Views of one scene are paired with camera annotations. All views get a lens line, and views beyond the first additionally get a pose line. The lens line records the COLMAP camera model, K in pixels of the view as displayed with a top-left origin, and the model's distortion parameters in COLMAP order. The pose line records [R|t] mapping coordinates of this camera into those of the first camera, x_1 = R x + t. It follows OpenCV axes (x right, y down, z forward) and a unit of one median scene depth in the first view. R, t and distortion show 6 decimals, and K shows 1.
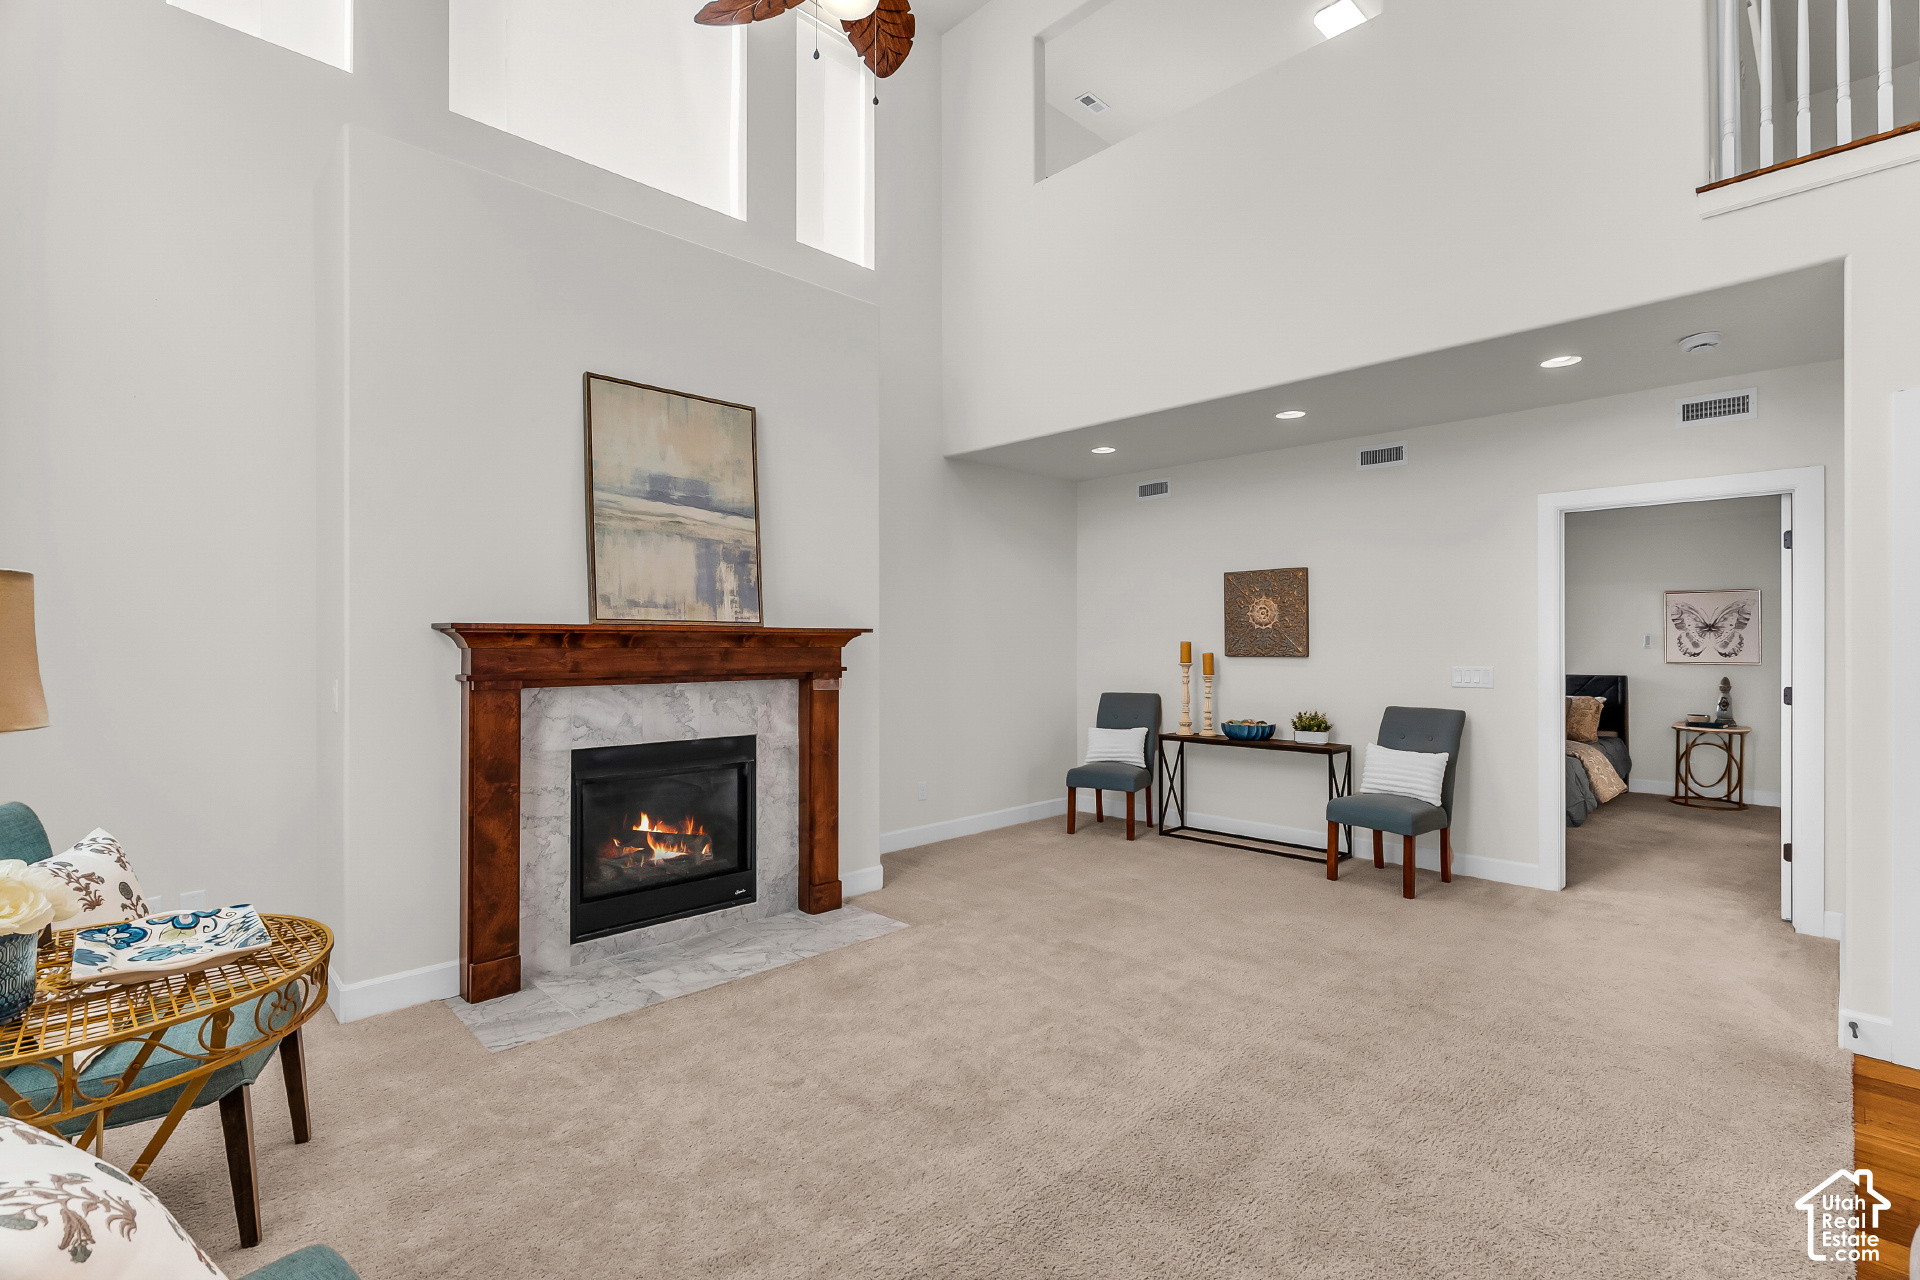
lens RADIAL K [[877.5, 0, 973.8], [0, 877.5, 639.2], [0, 0, 1]] dist [-0.005142, 0.002844]
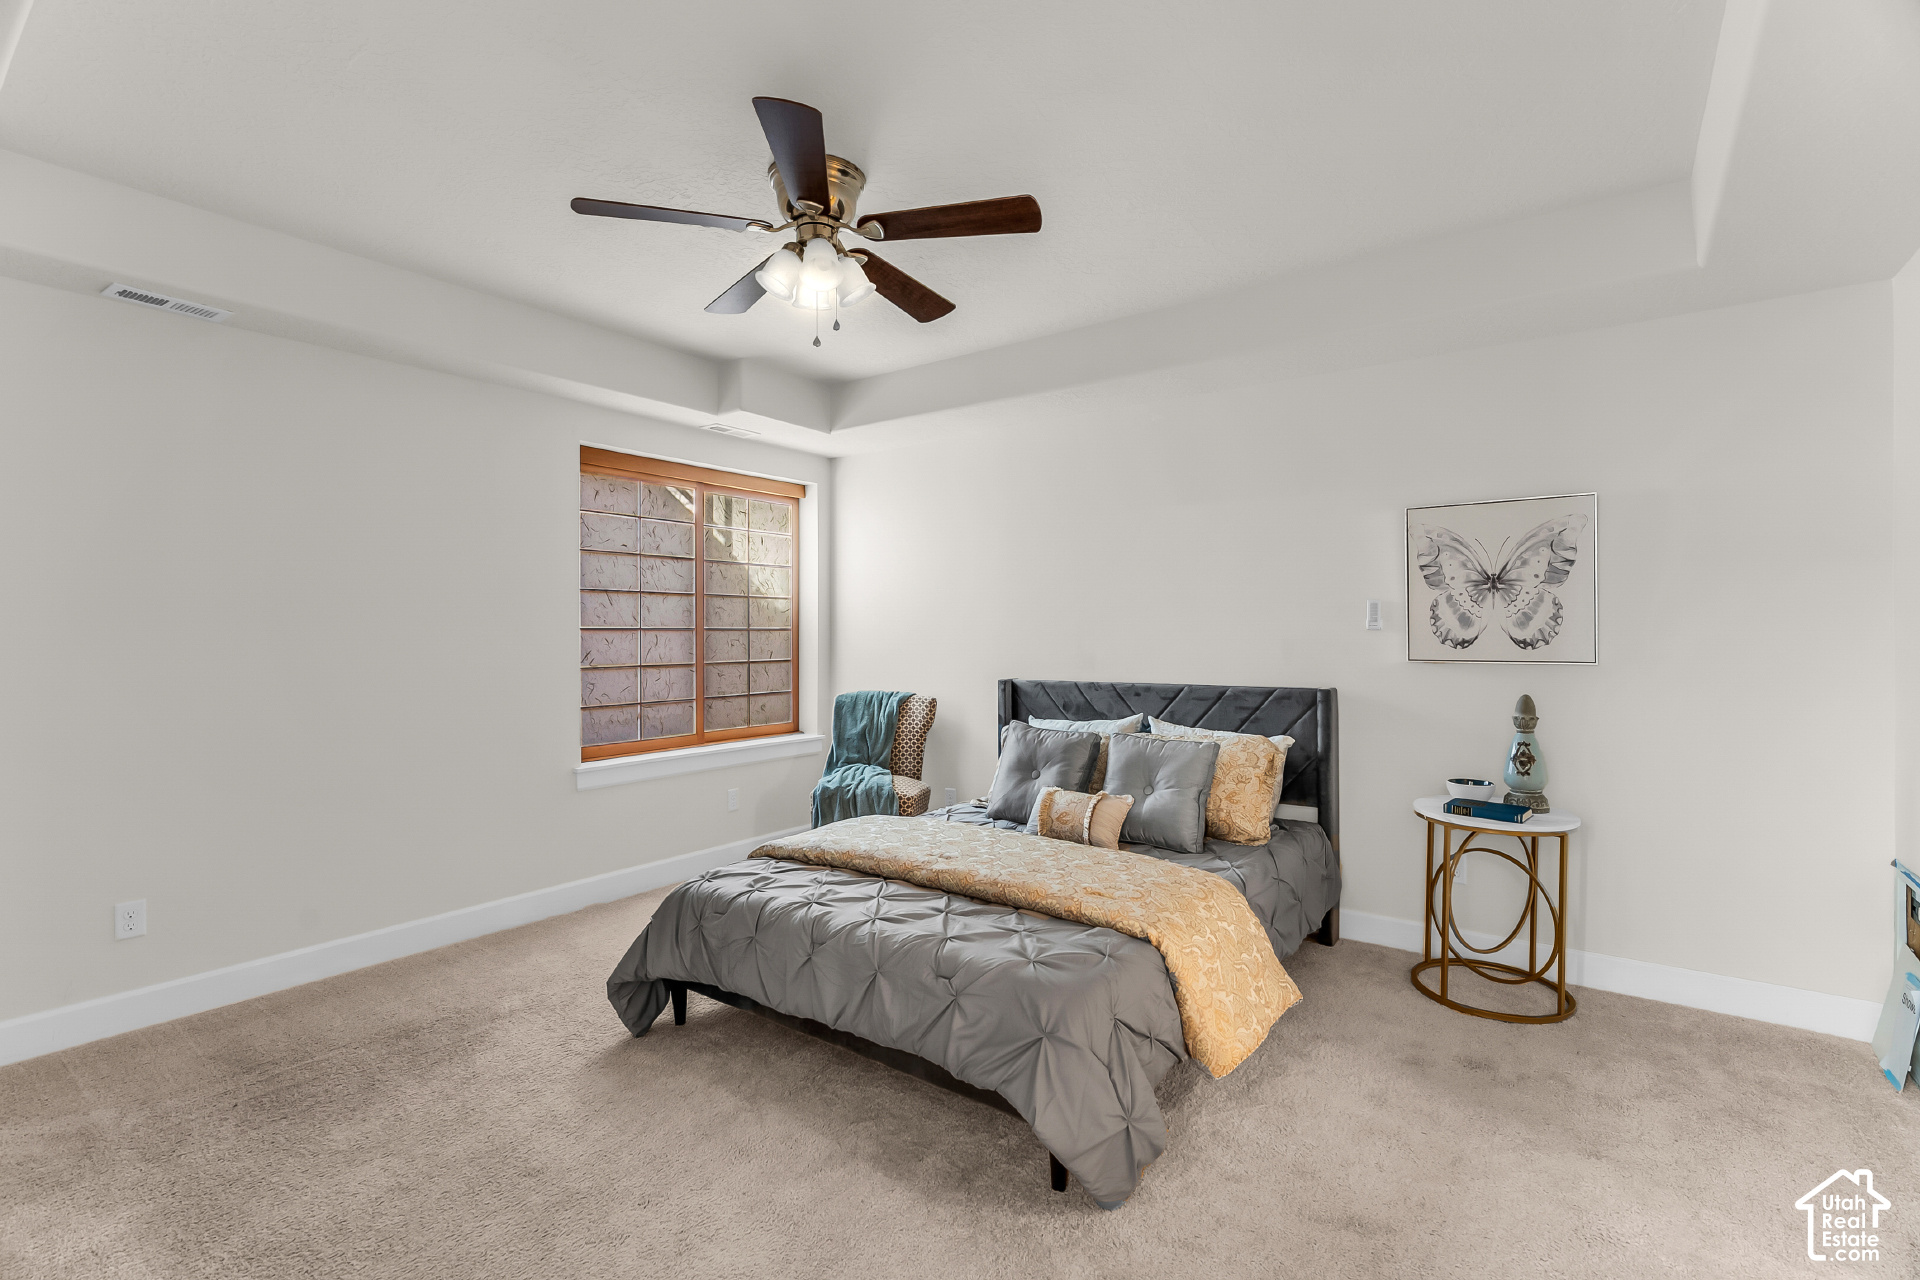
lens RADIAL K [[877.5, 0, 979.3], [0, 877.5, 641.8], [0, 0, 1]] dist [-0.005142, 0.002844]
pose [[0.986031, -0.008379, 0.166352, 0.512425], [0.006224, 0.999890, 0.013471, 0.009580], [-0.166446, -0.012247, 0.985974, 0.608574]]
